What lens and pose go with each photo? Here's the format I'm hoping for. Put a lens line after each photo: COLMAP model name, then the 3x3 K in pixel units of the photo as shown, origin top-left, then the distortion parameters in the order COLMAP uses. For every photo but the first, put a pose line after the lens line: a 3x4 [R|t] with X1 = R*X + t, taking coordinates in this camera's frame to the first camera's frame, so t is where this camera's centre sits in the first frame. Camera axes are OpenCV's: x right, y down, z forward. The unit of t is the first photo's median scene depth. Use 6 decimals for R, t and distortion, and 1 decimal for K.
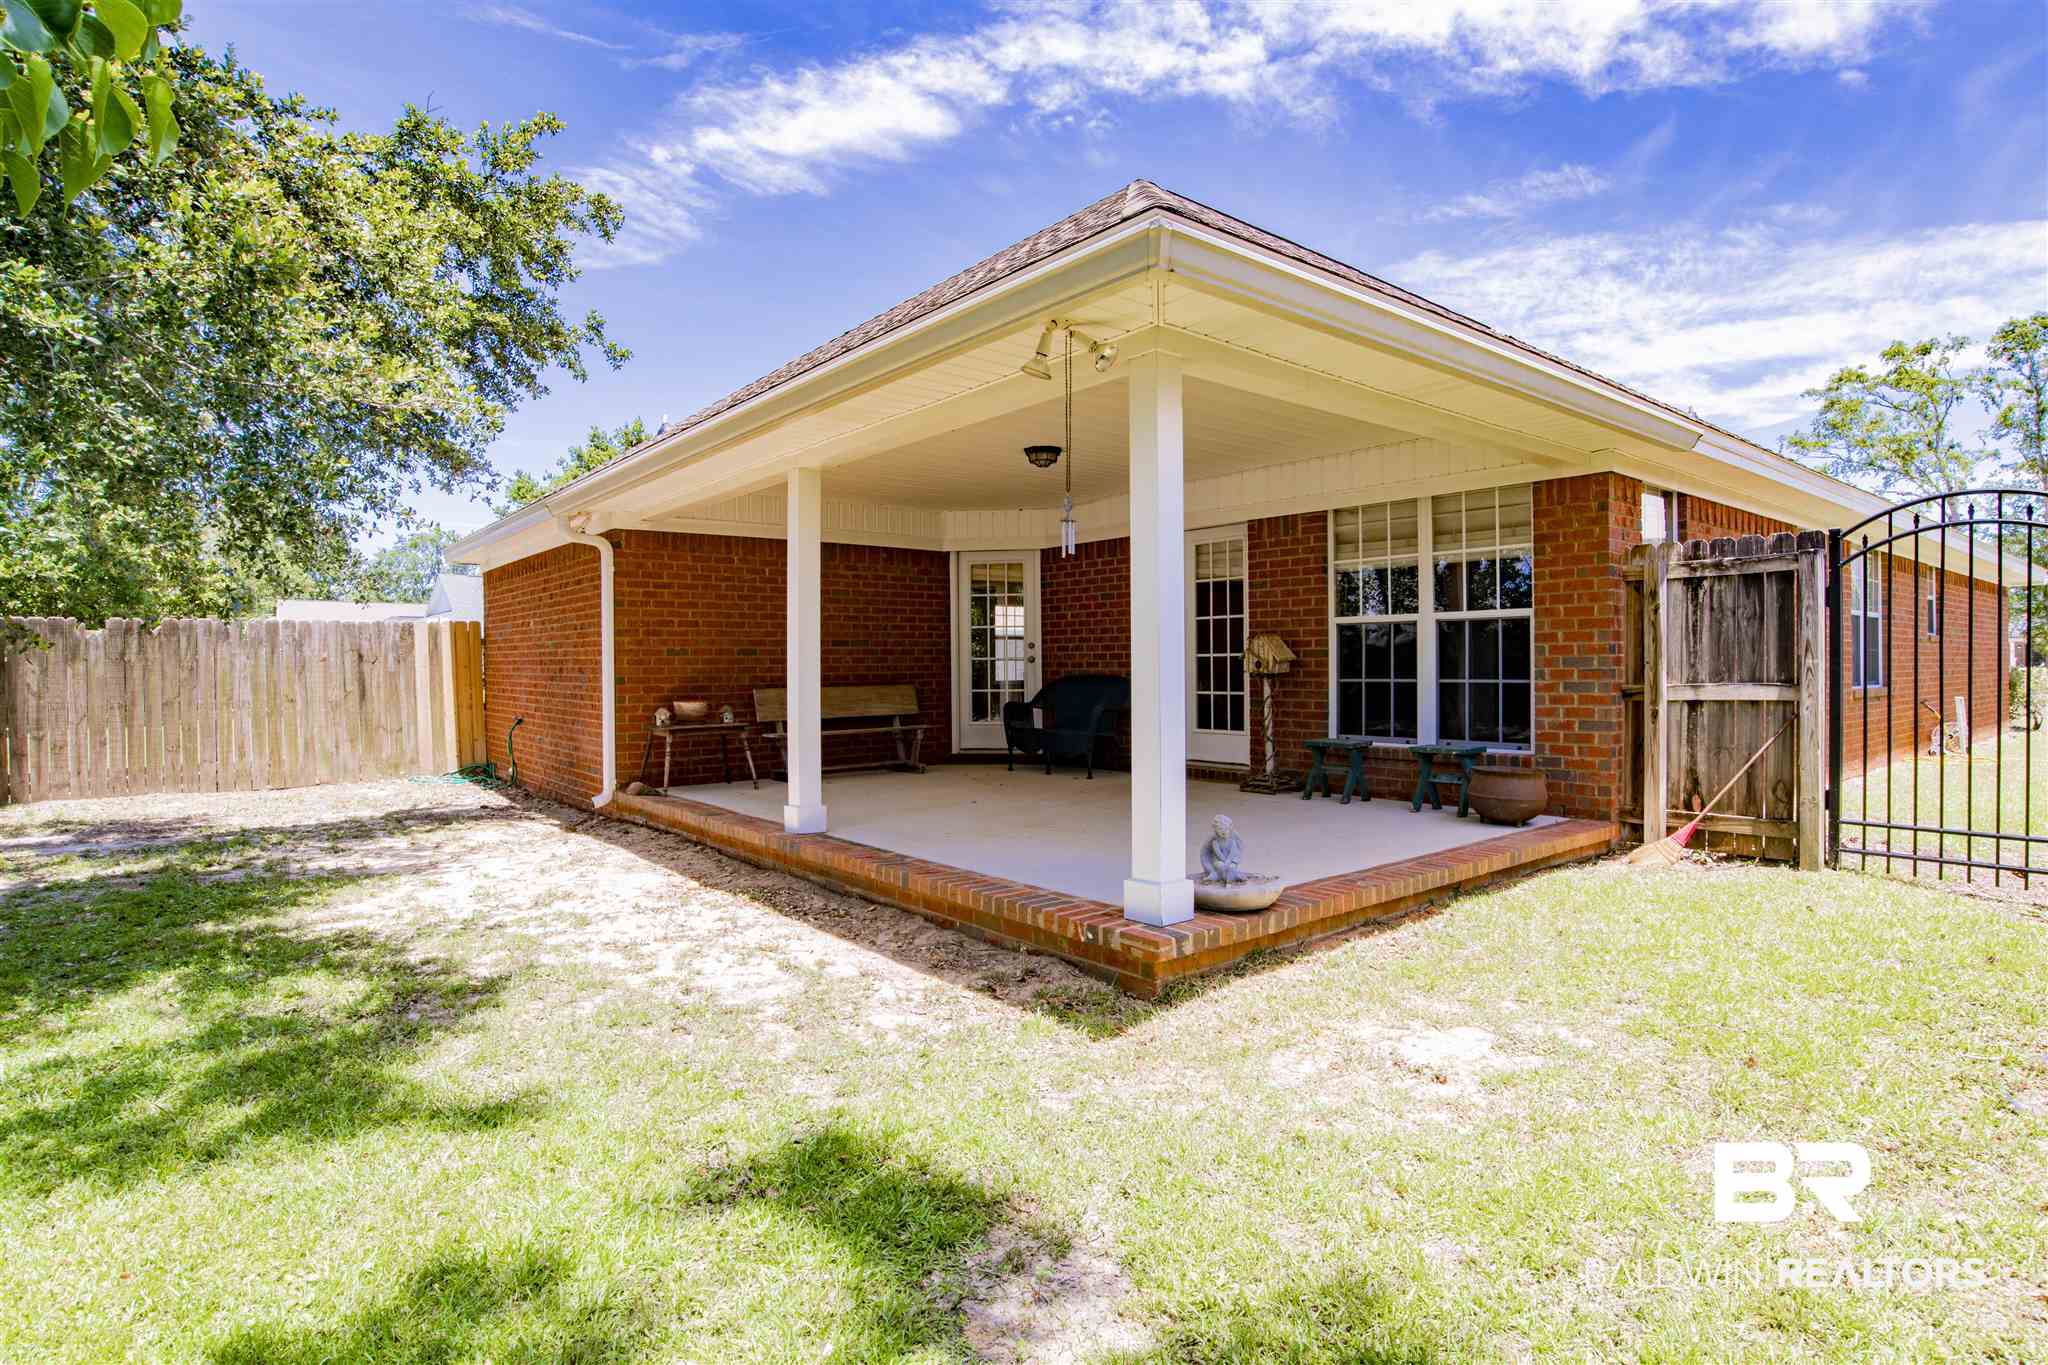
lens RADIAL K [[1046.5, 0, 1025.0], [0, 1046.5, 679.1], [0, 0, 1]] dist [-0.058435, 0.018193]
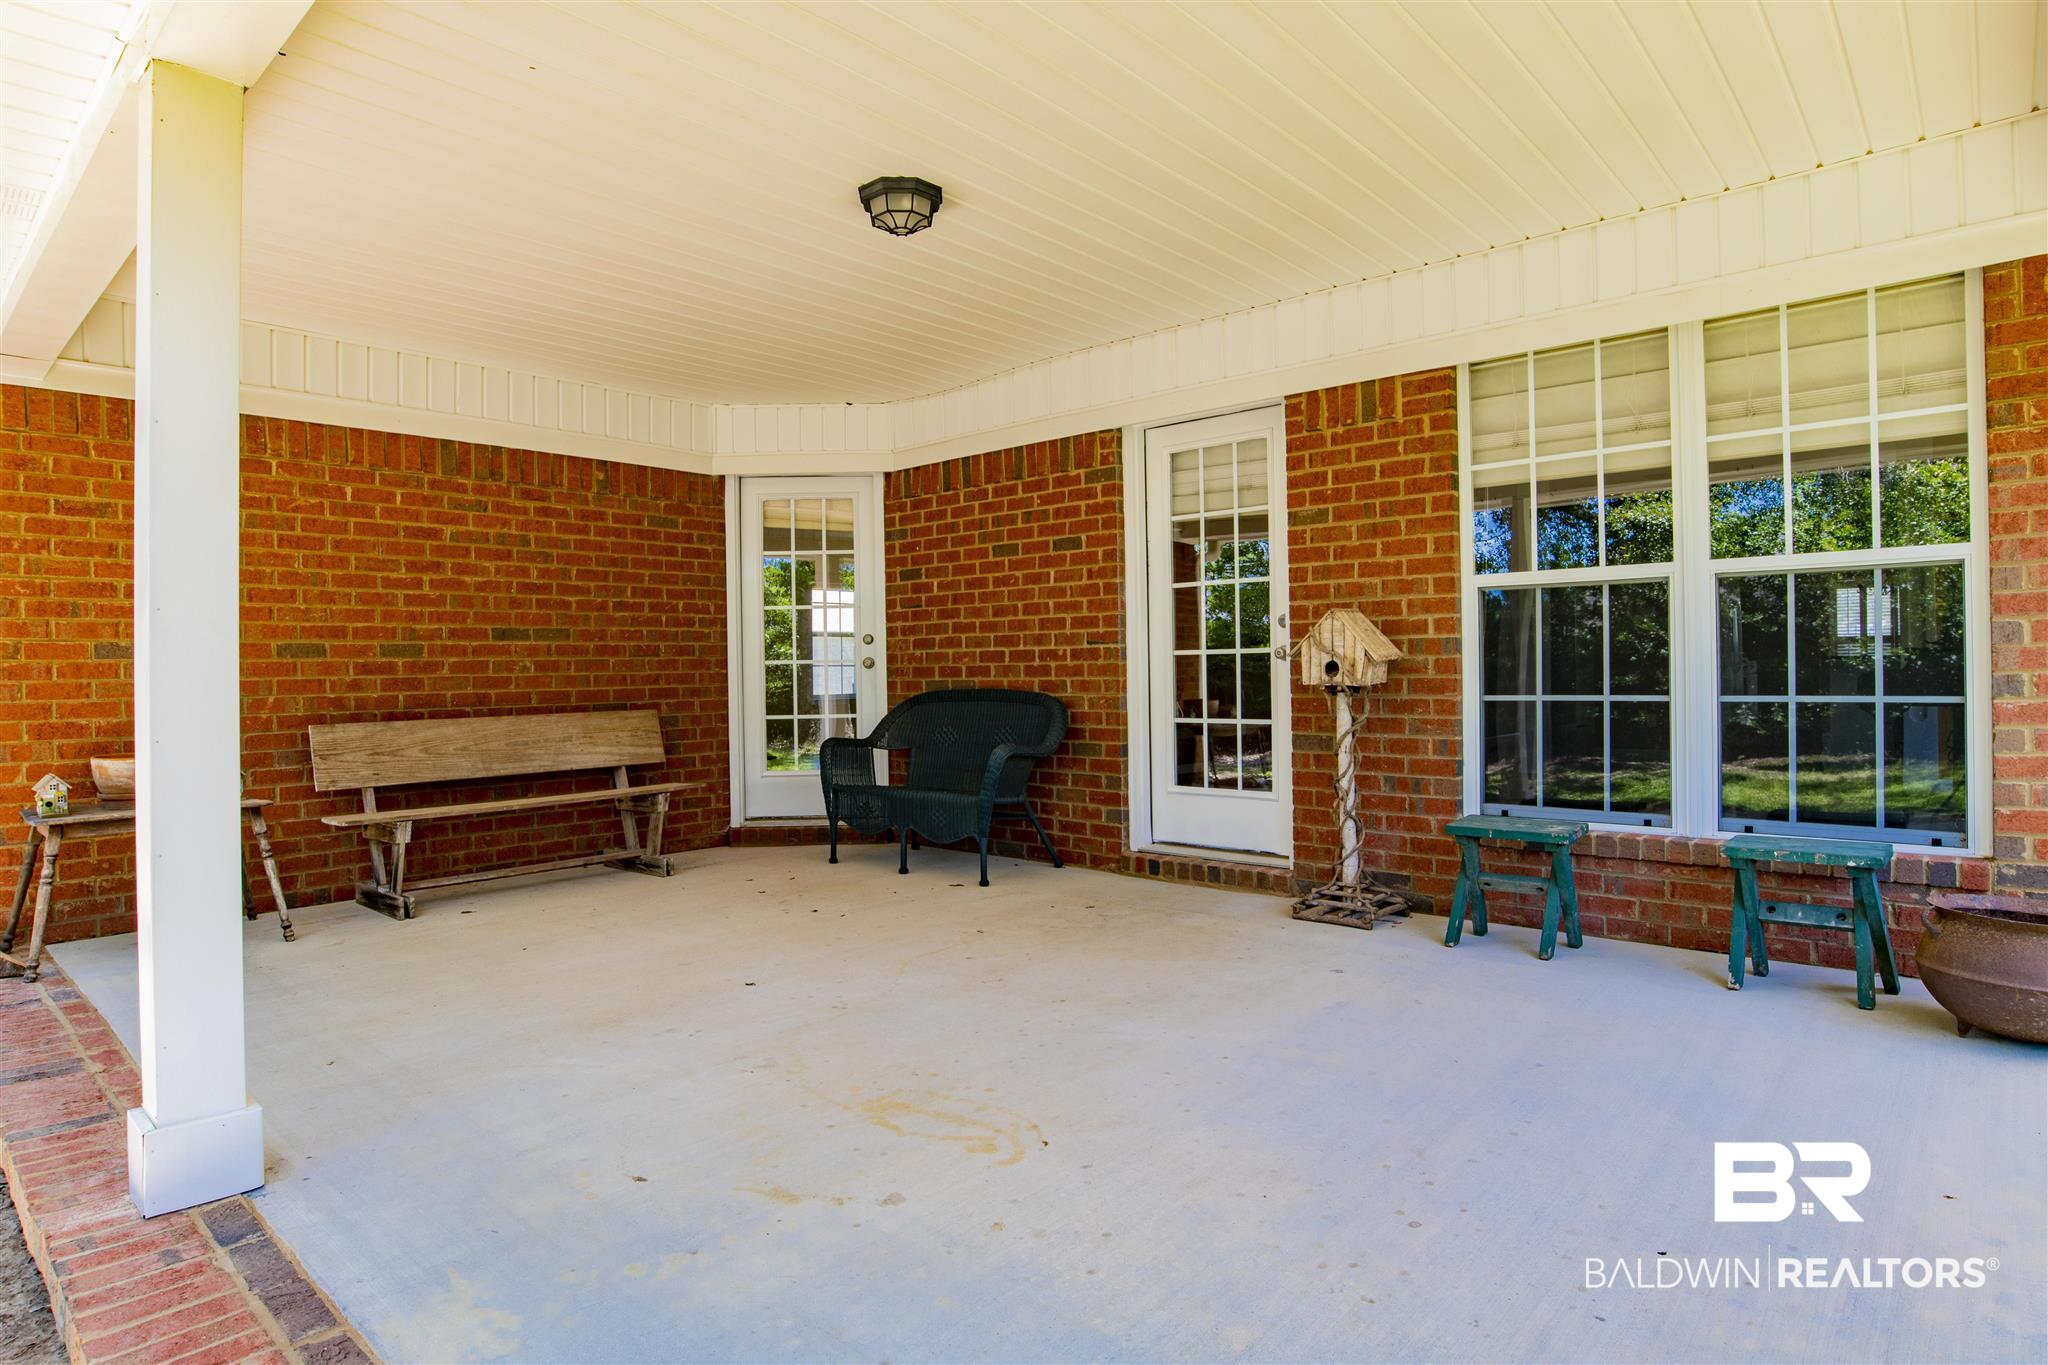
lens RADIAL K [[1120.1, 0, 1033.2], [0, 1120.1, 678.1], [0, 0, 1]] dist [-0.051922, 0.019222]
pose [[0.987277, -0.007515, 0.158835, -0.003176], [0.008814, 0.999933, -0.007475, -0.005887], [-0.158768, 0.008780, 0.987277, 0.447045]]
